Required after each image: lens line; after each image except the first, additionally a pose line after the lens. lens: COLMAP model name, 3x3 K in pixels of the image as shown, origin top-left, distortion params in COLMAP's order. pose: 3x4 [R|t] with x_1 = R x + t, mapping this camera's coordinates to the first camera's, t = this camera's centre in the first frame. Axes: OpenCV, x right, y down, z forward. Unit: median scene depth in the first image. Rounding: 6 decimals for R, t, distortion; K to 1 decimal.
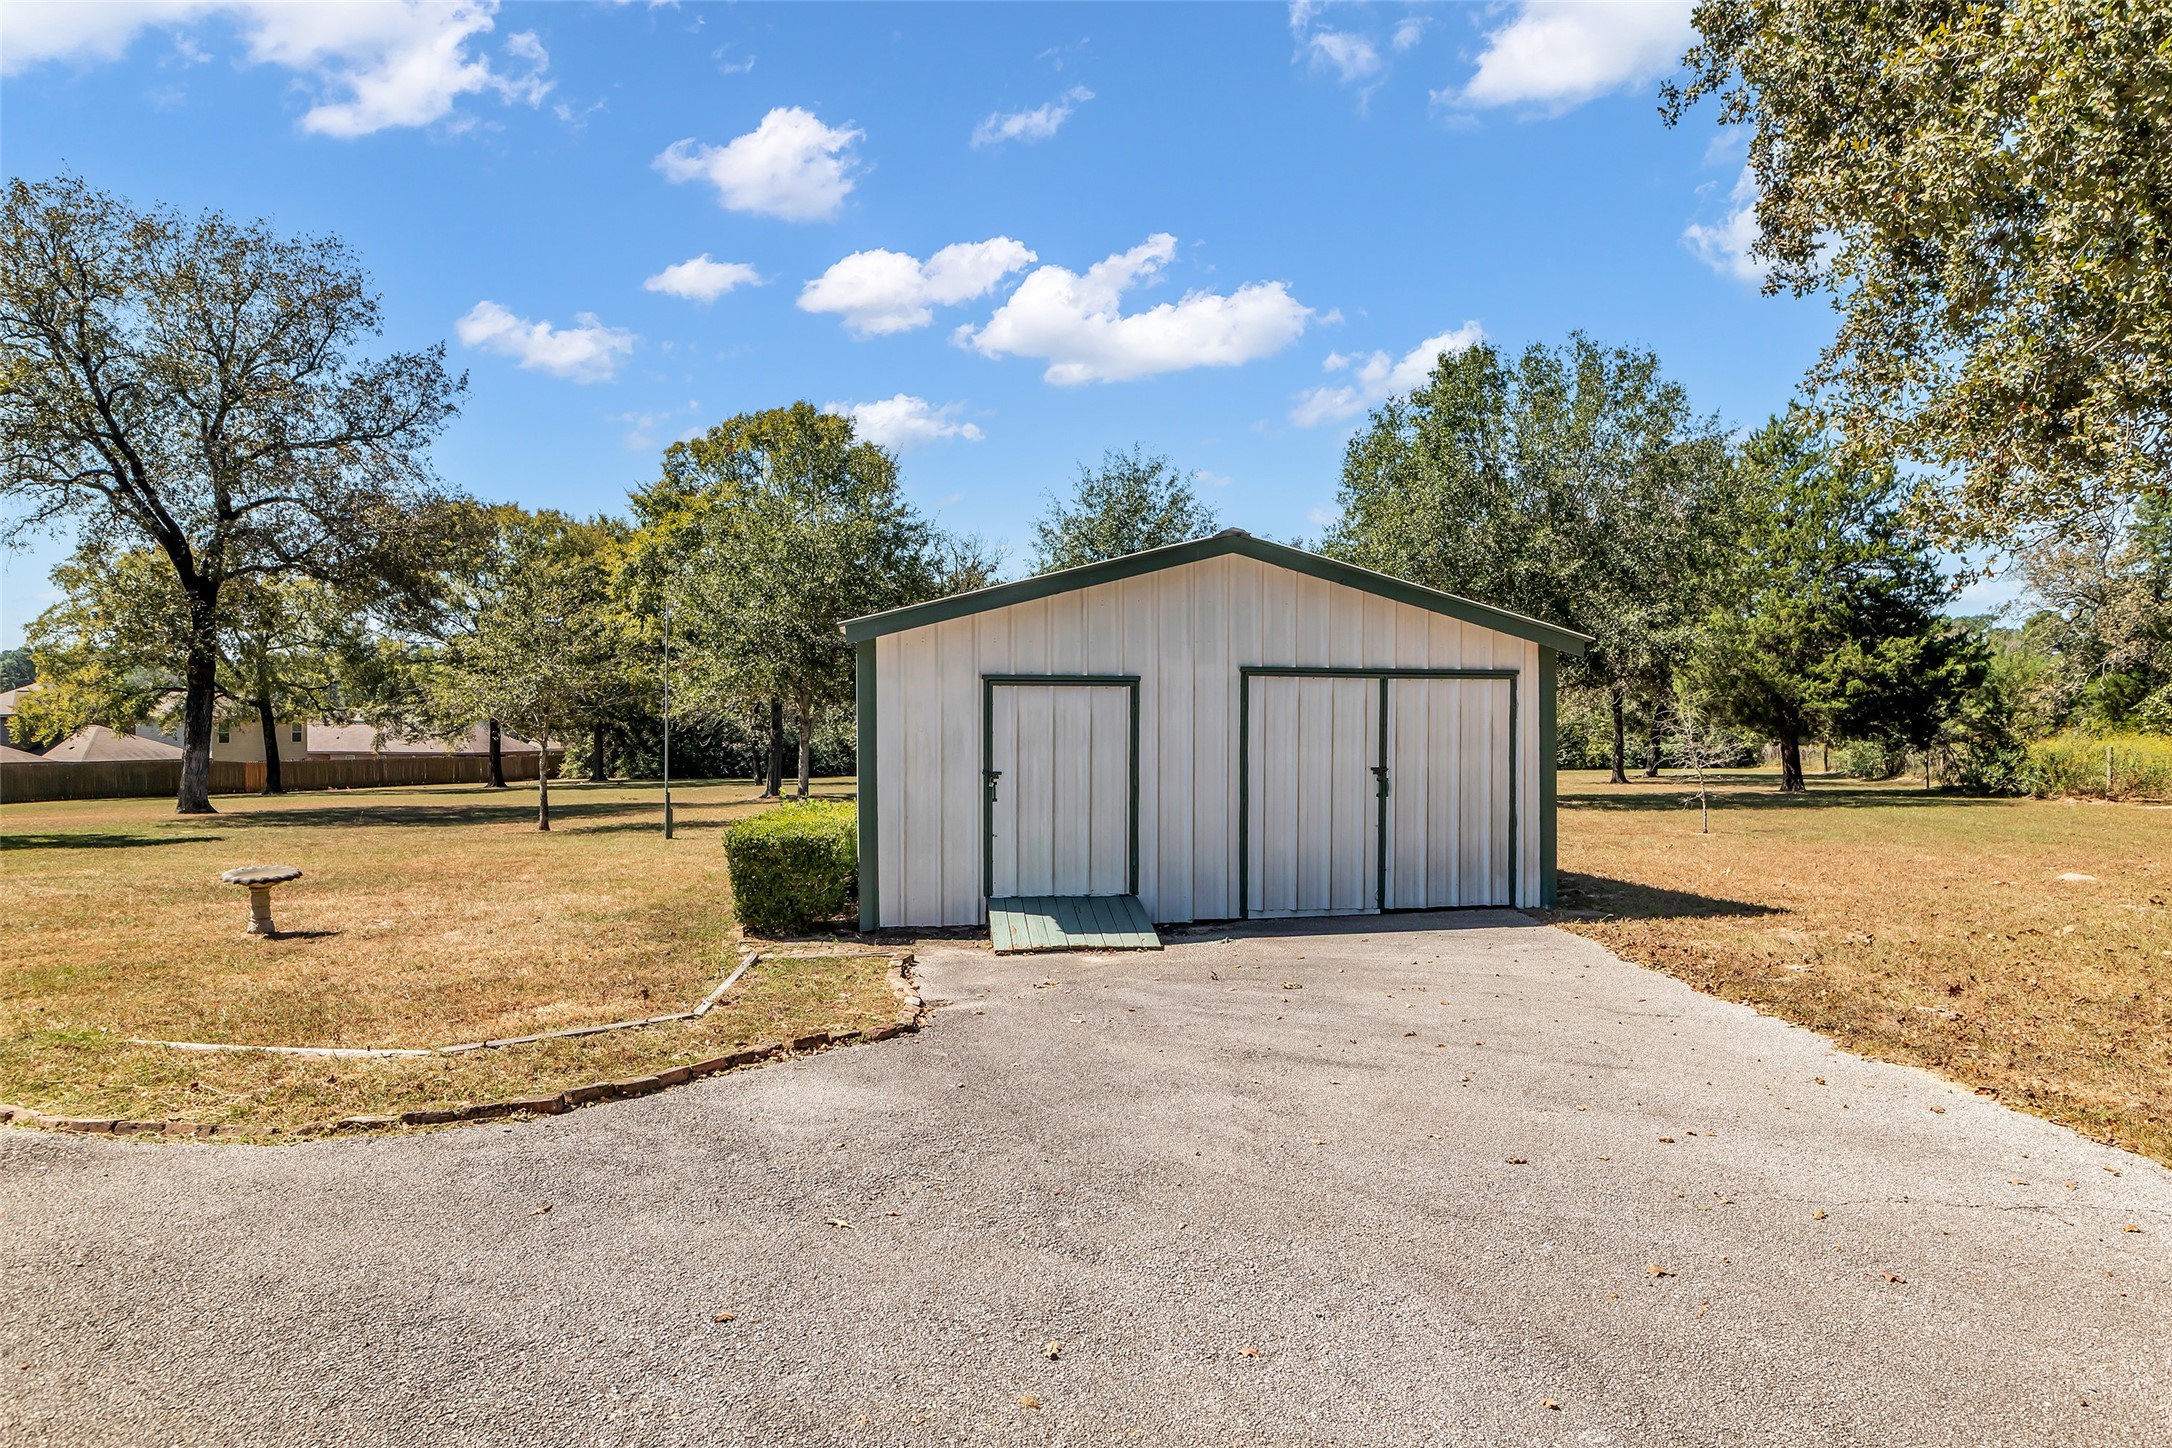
lens RADIAL K [[1304.4, 0, 1087.8], [0, 1304.4, 747.0], [0, 0, 1]] dist [0.001282, 0.000588]
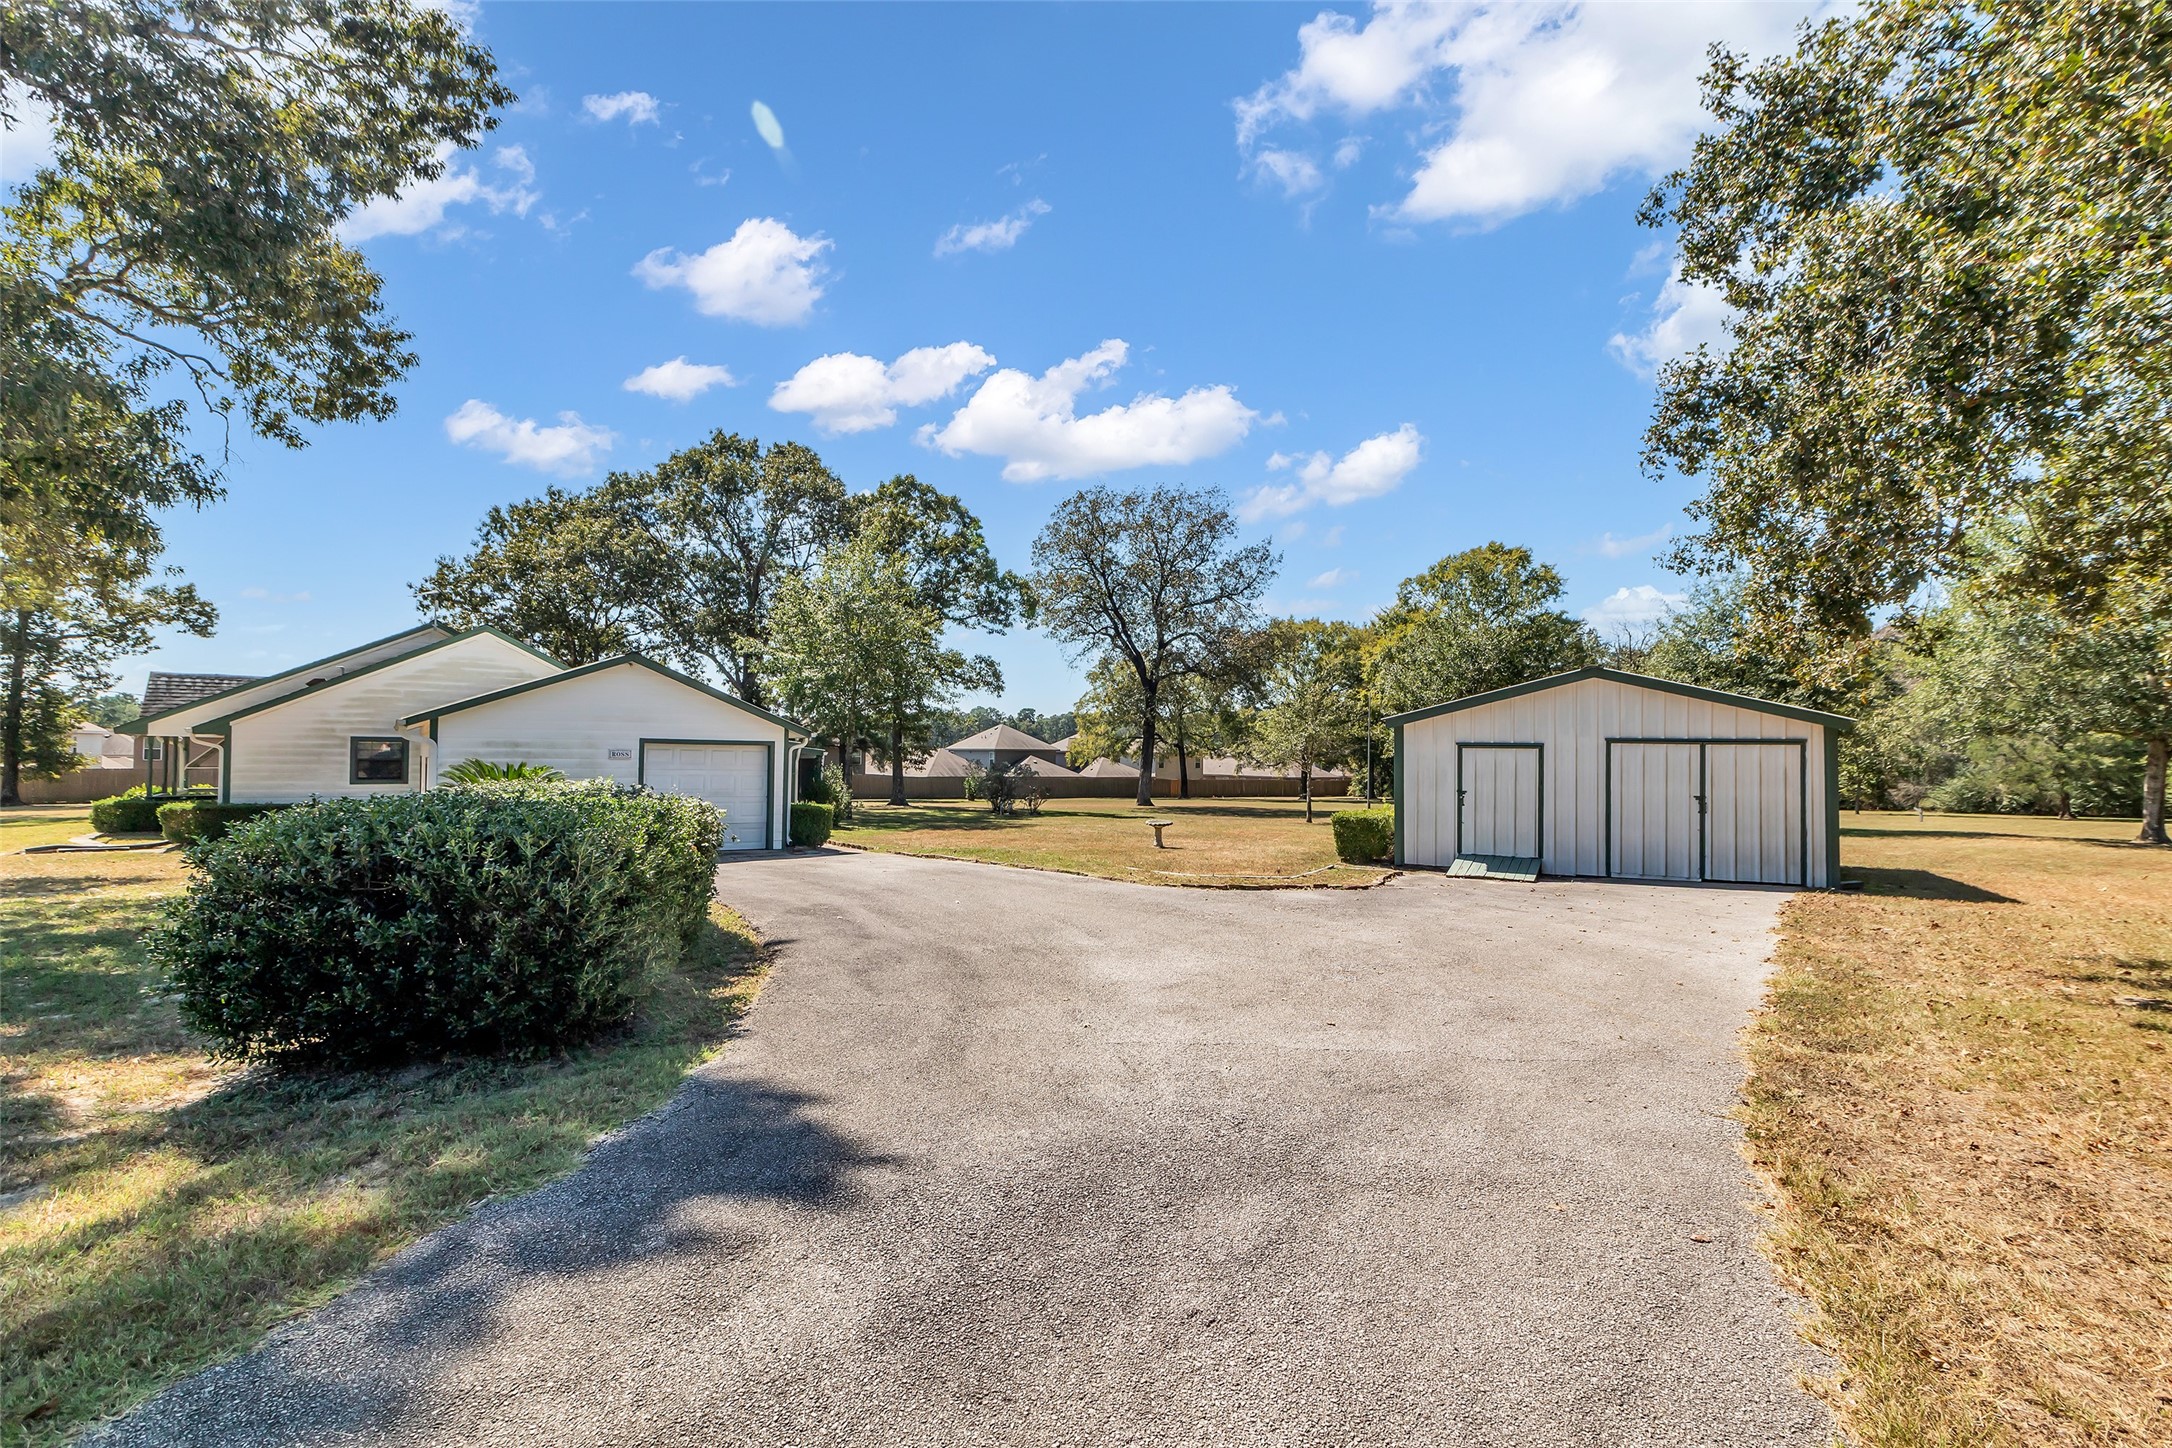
lens RADIAL K [[1022.4, 0, 1086.0], [0, 1022.4, 724.0], [0, 0, 1]] dist [-0.002653, -0.000205]
pose [[0.787405, -0.008444, -0.616379, 0.152567], [-0.023361, 0.998779, -0.043526, -0.000593], [0.615994, 0.048671, 0.786246, -0.207221]]
